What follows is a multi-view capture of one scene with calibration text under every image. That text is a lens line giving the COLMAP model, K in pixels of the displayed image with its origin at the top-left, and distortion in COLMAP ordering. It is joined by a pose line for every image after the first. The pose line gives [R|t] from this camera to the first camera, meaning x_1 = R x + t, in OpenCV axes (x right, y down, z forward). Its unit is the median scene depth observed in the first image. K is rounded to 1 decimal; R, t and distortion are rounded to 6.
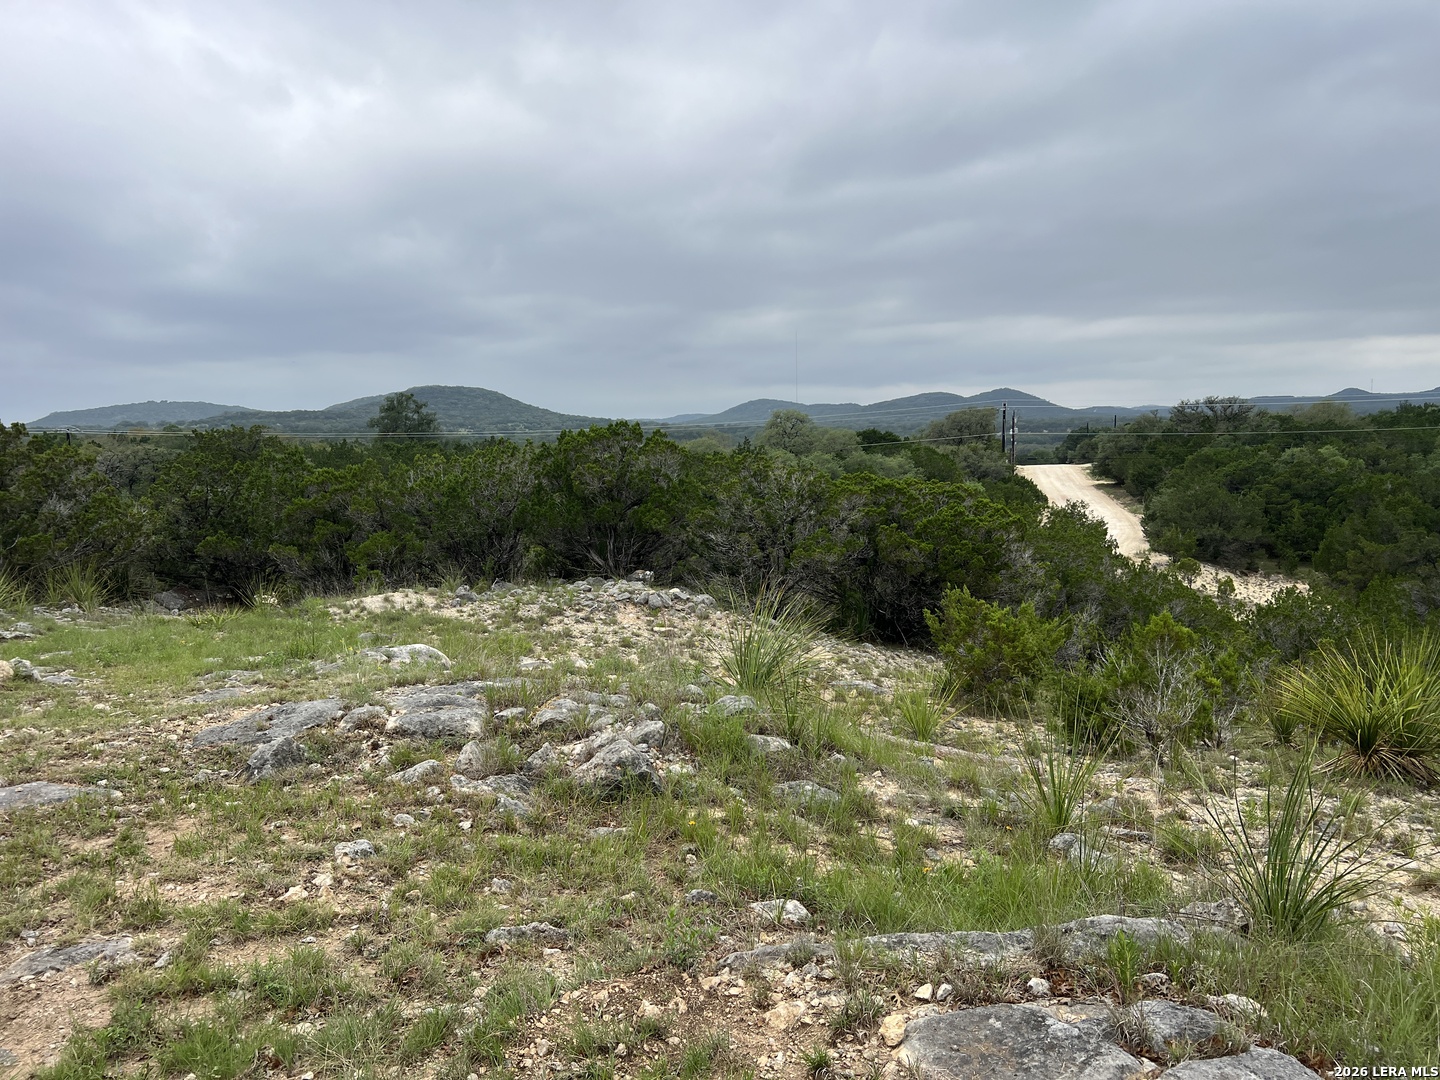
lens RADIAL K [[1072.1, 0, 716.0], [0, 1072.1, 531.8], [0, 0, 1]] dist [0.048440, -0.065184]
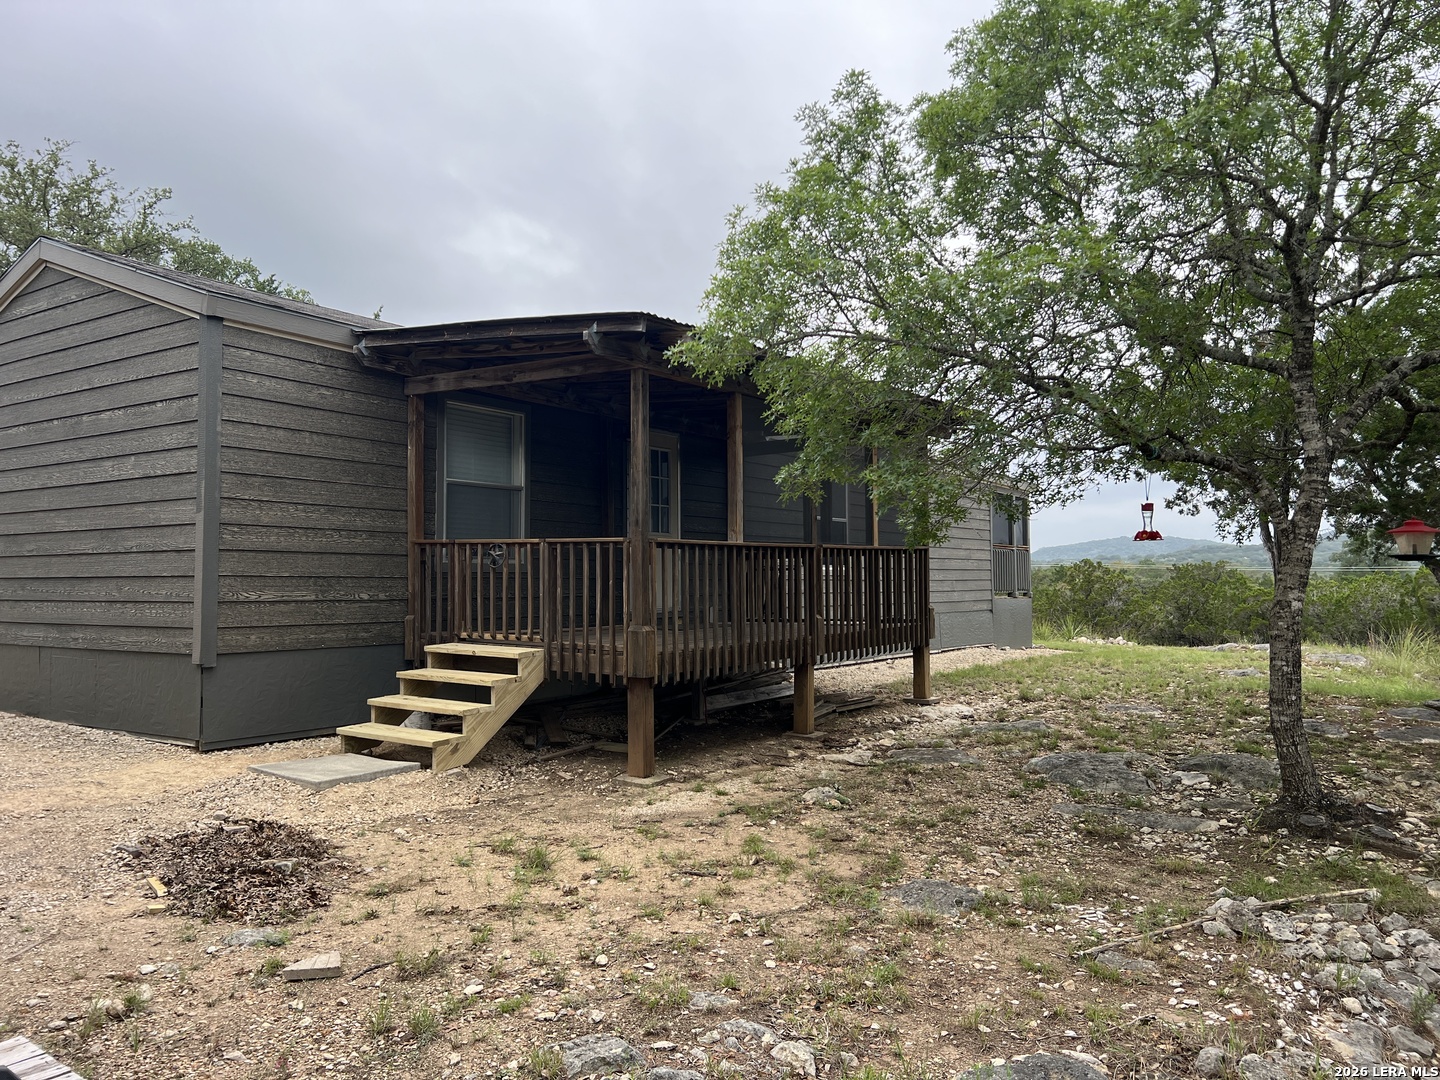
lens RADIAL K [[1072.1, 0, 719.9], [0, 1072.1, 537.2], [0, 0, 1]] dist [0.048440, -0.065184]
pose [[0.670207, -0.014464, -0.742033, 0.338237], [-0.073100, 0.993662, -0.085392, 0.071051], [0.738565, 0.111473, 0.664902, -0.781643]]
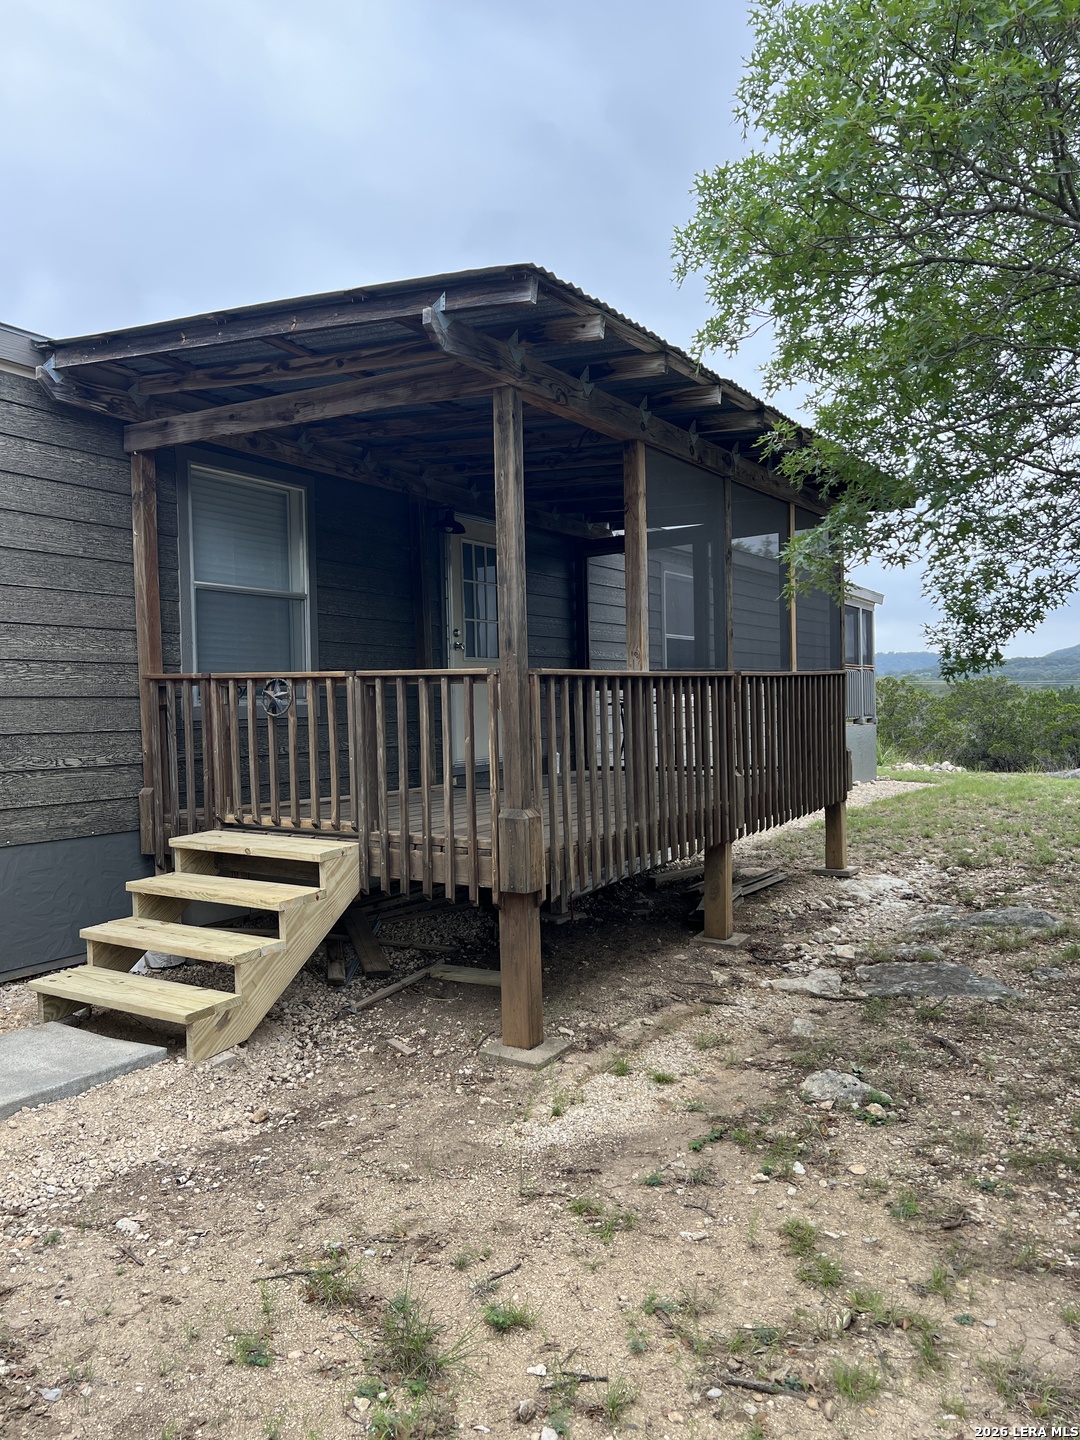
lens RADIAL K [[1072.1, 0, 536.9], [0, 1072.1, 735.6], [0, 0, 1]] dist [0.048440, -0.065184]
pose [[0.707774, 0.025478, -0.705980, 0.221143], [-0.053586, 0.998407, -0.017691, 0.060972], [0.704404, 0.050352, 0.708011, -0.719504]]
